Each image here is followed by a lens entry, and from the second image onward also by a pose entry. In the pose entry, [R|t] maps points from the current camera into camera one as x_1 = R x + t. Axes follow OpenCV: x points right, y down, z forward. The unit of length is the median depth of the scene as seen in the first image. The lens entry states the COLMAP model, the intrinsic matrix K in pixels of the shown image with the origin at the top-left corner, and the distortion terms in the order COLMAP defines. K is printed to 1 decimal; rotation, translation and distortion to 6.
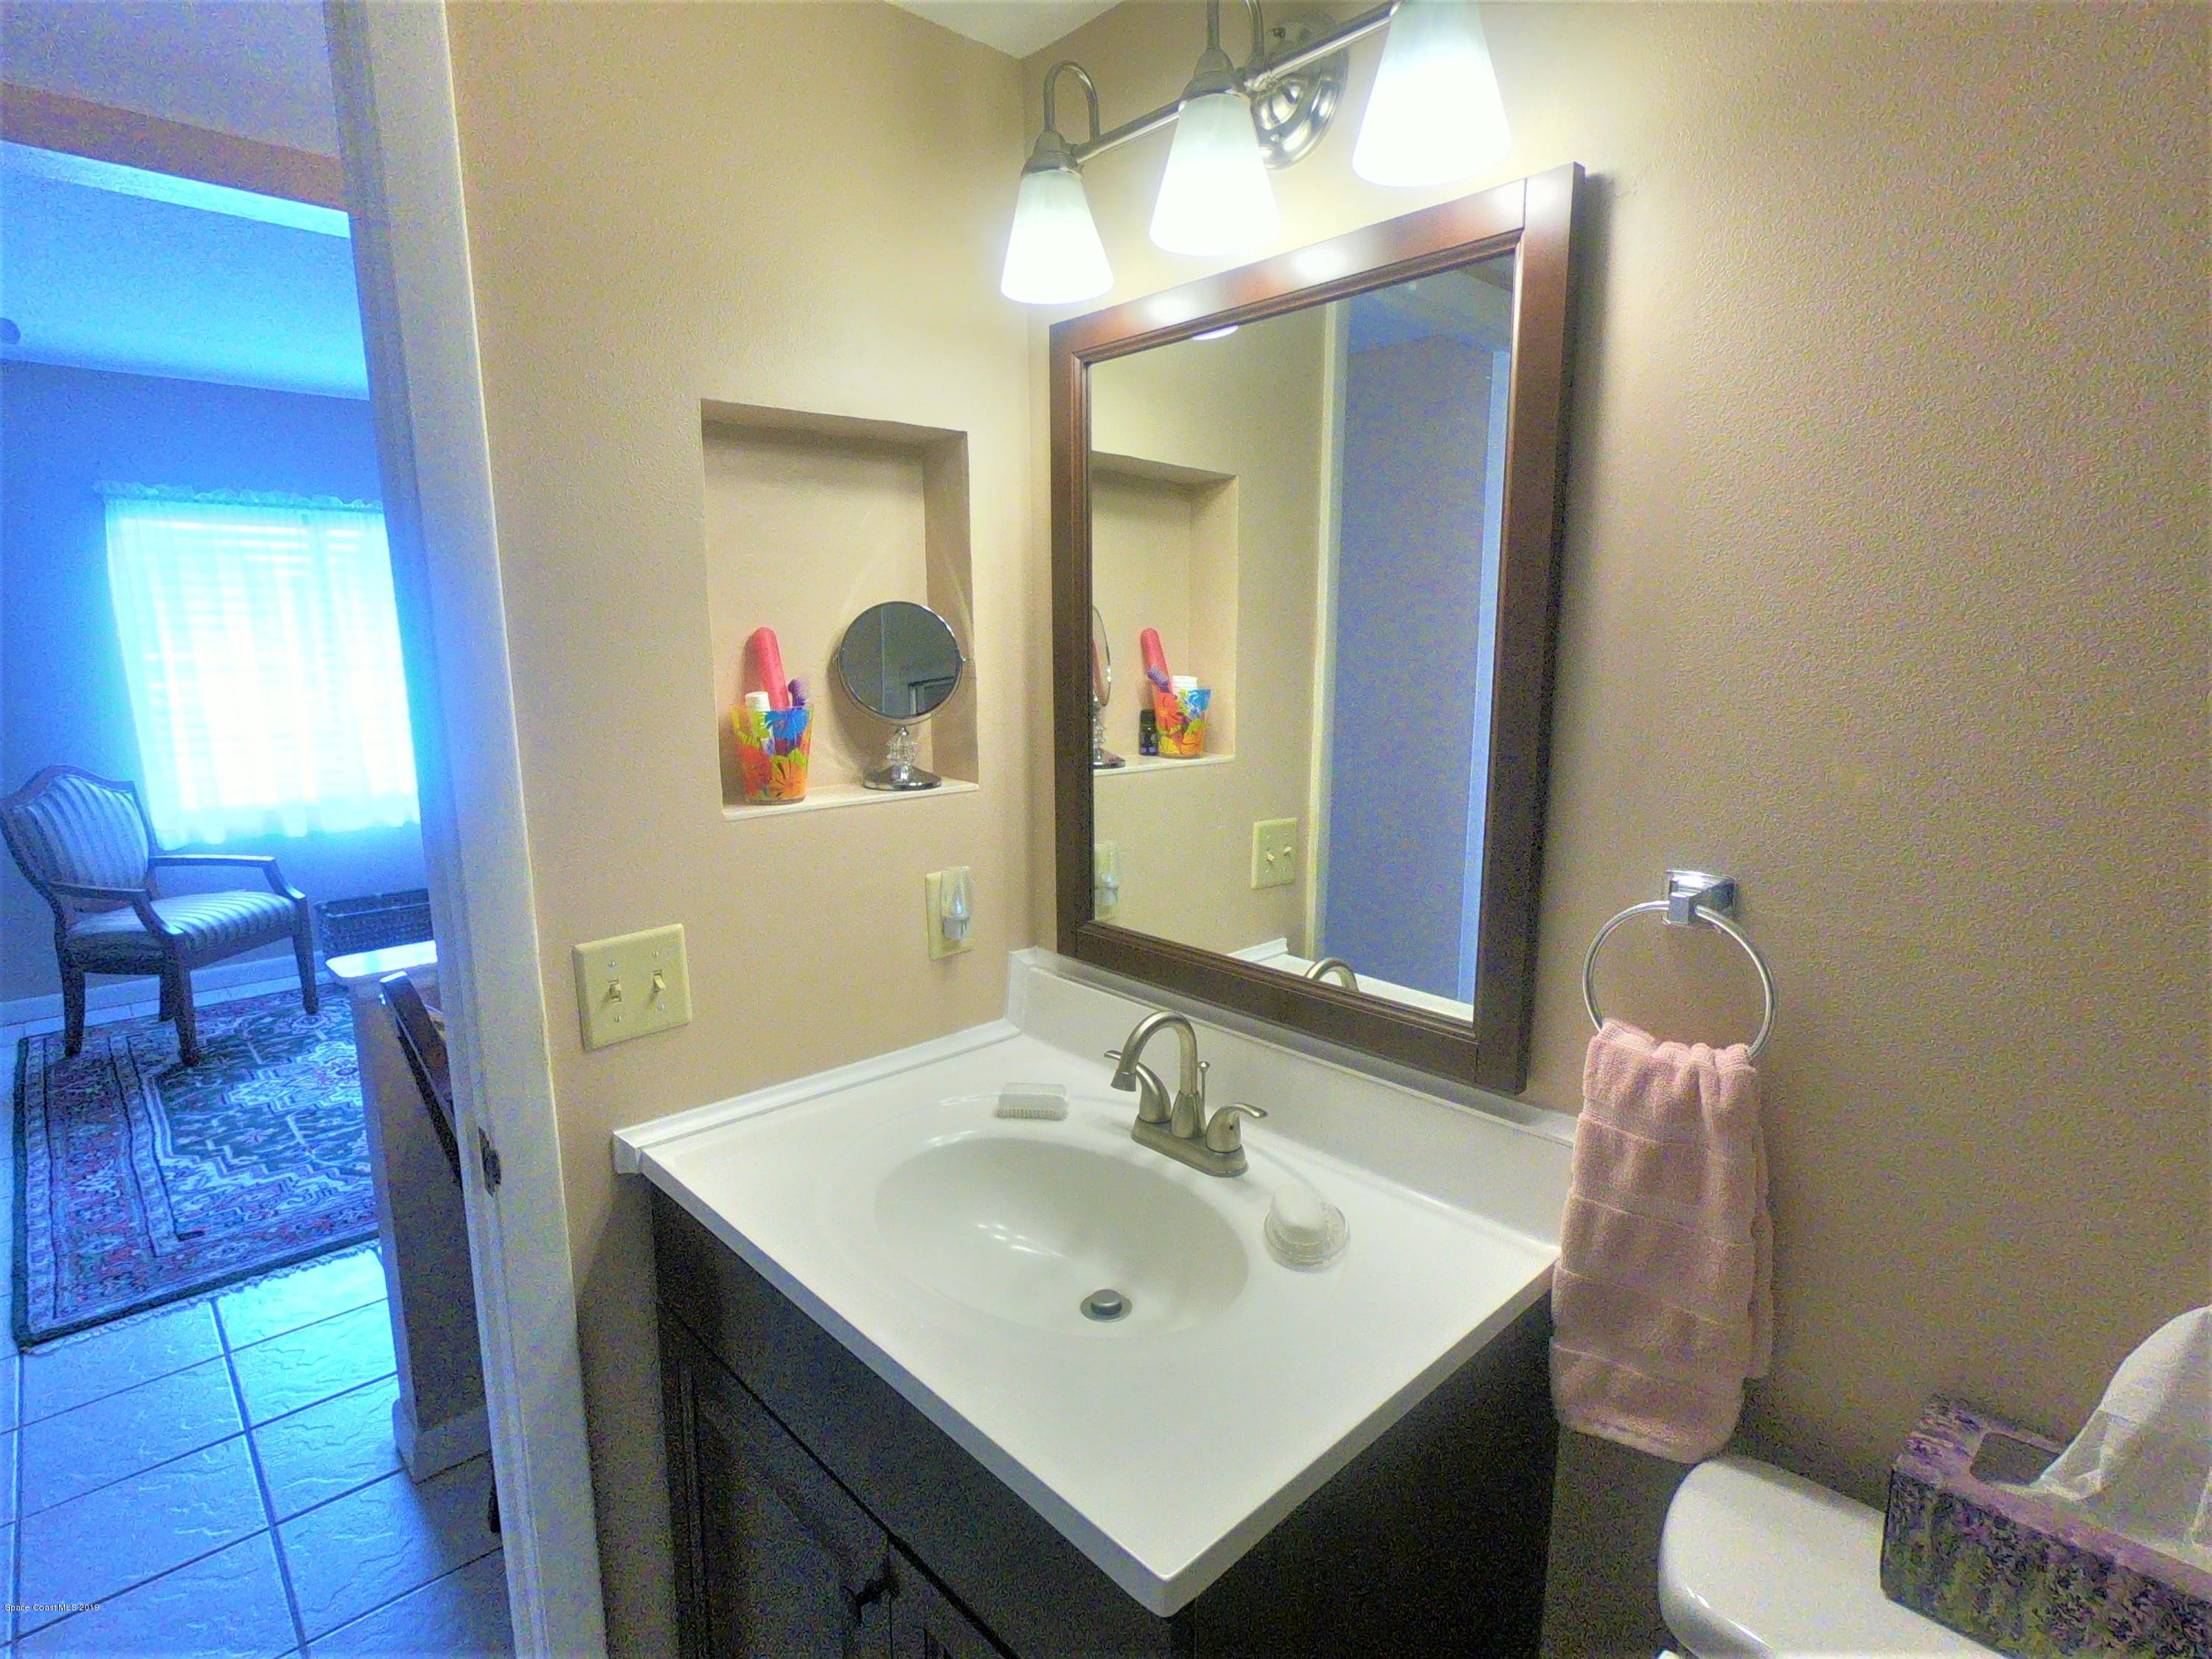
lens RADIAL K [[1129.5, 0, 1099.5], [0, 1129.5, 830.7], [0, 0, 1]] dist [0.003087, 0.000103]
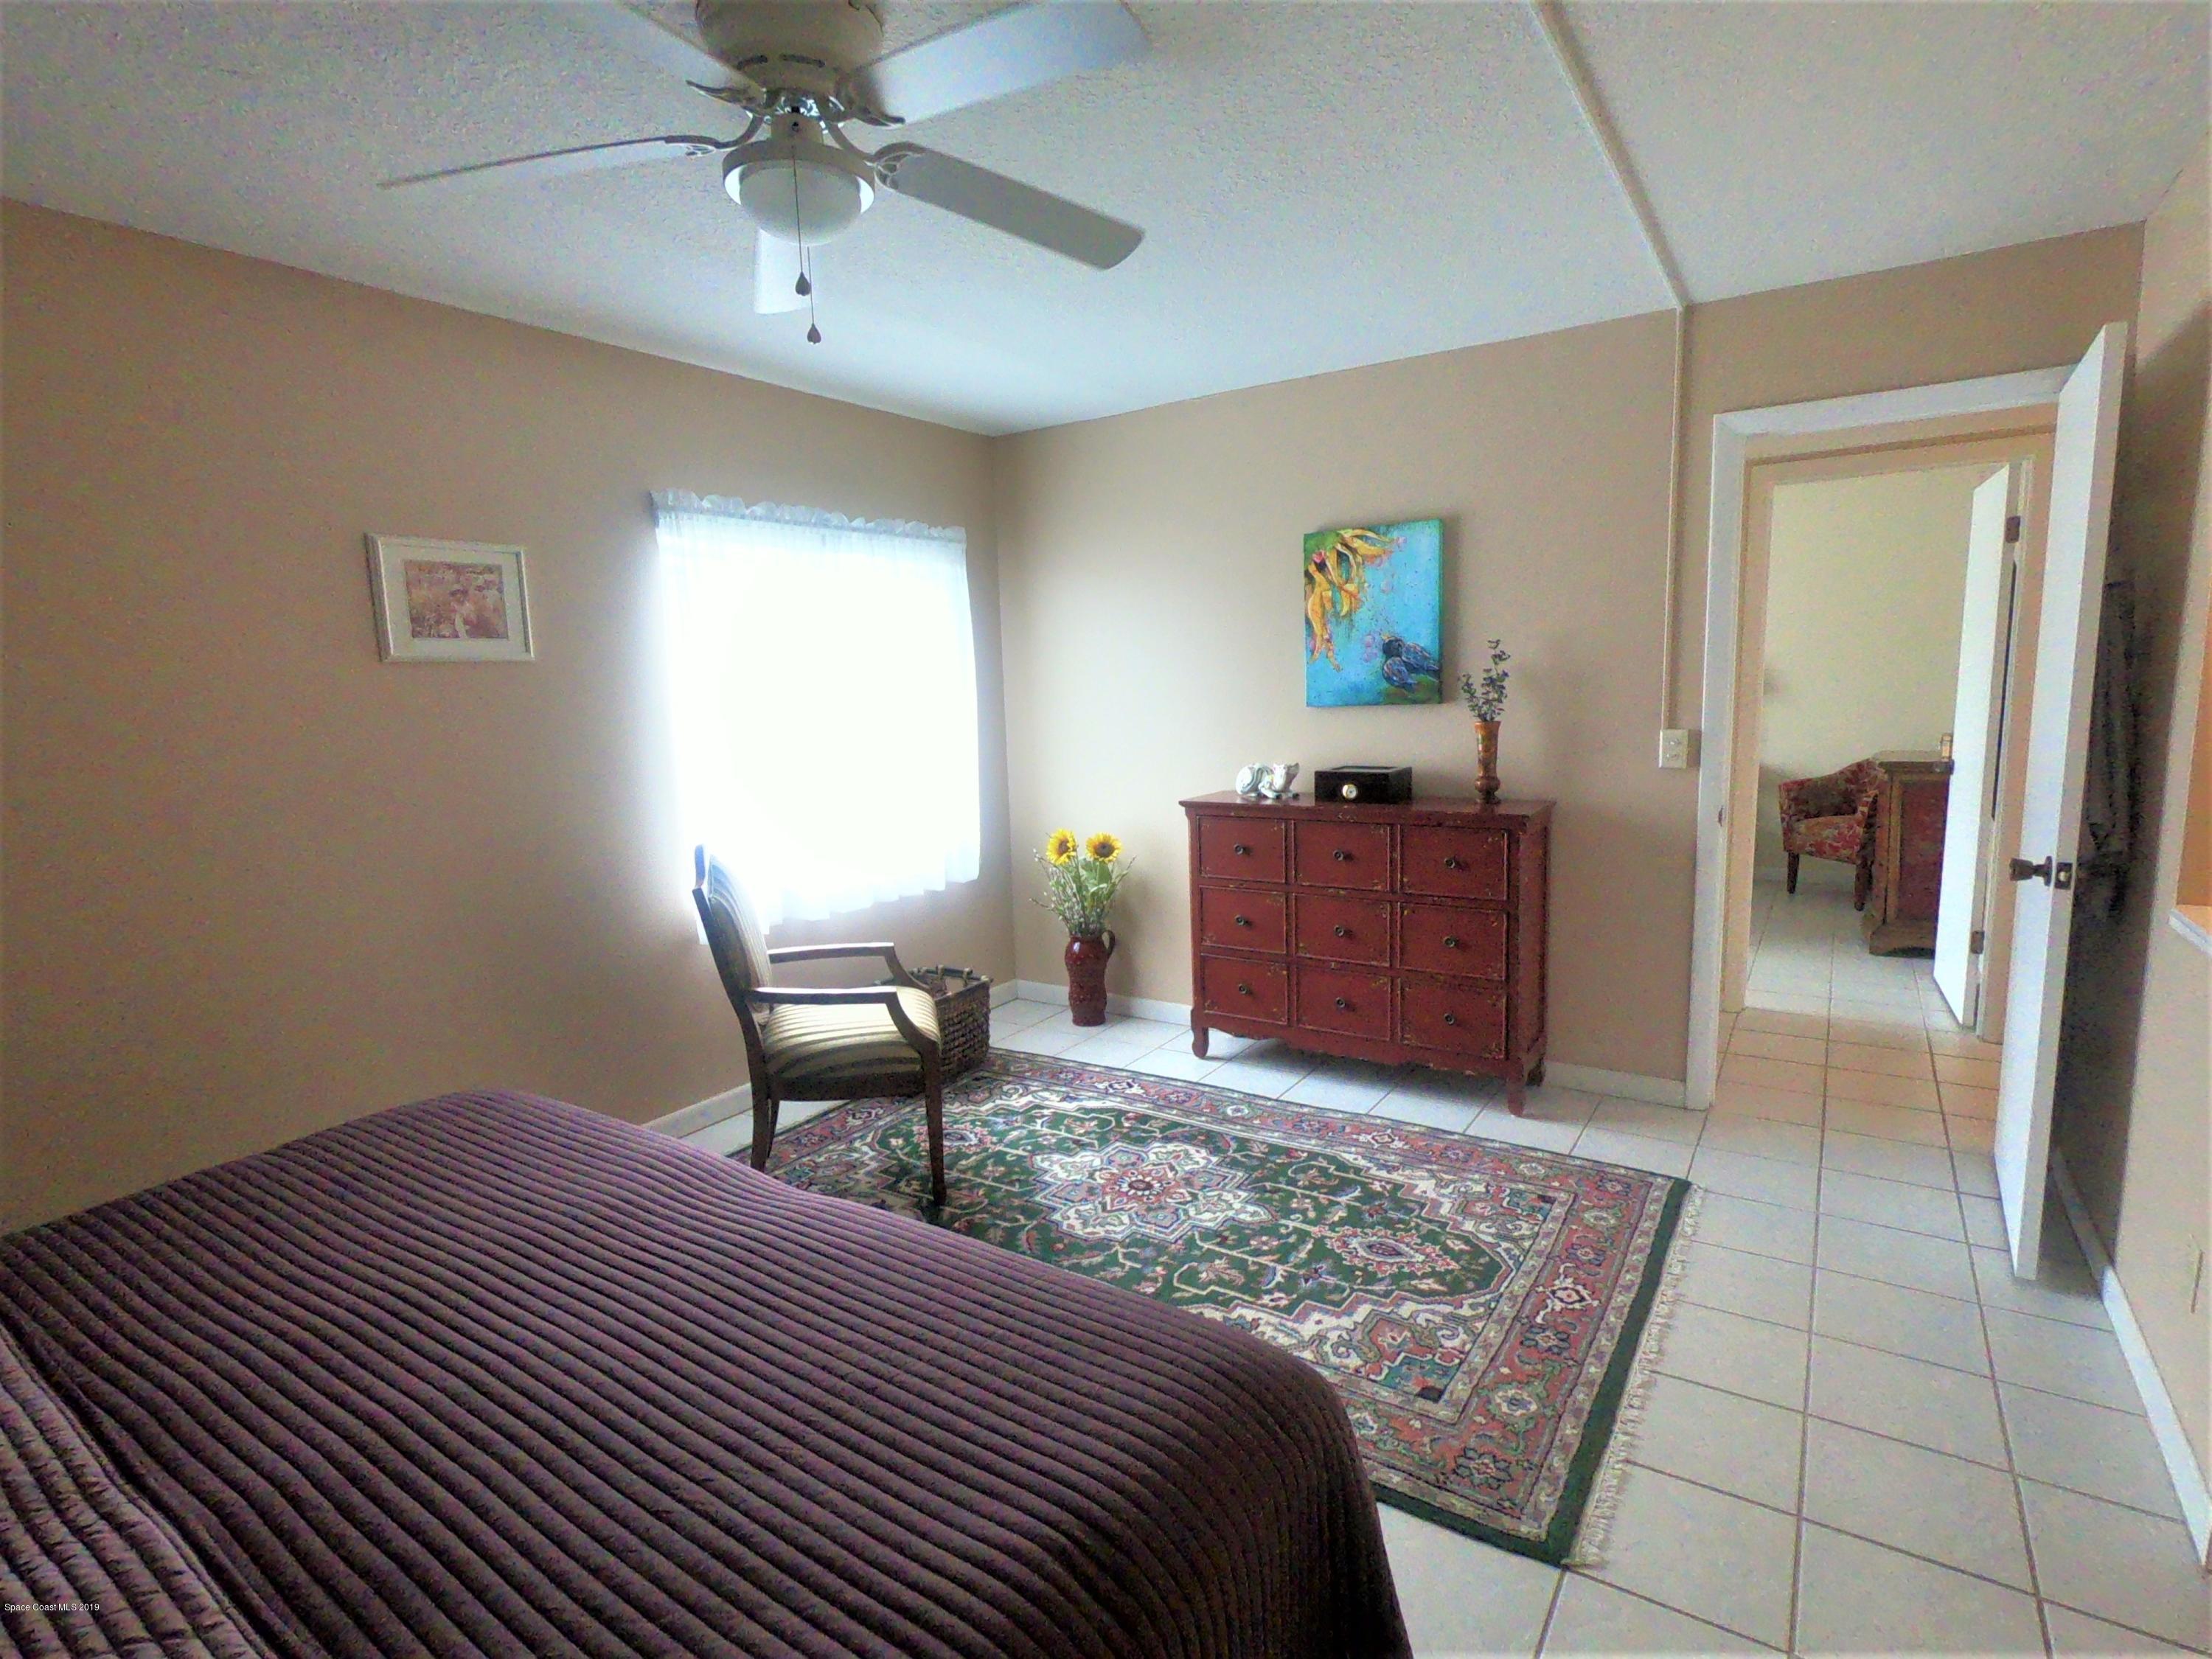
lens RADIAL K [[1129.5, 0, 1106.3], [0, 1129.5, 831.2], [0, 0, 1]] dist [0.003087, 0.000103]
pose [[0.972035, -0.059133, 0.227270, -0.940725], [0.067602, 0.997272, -0.029657, -0.027718], [-0.224896, 0.044191, 0.973380, 0.196230]]
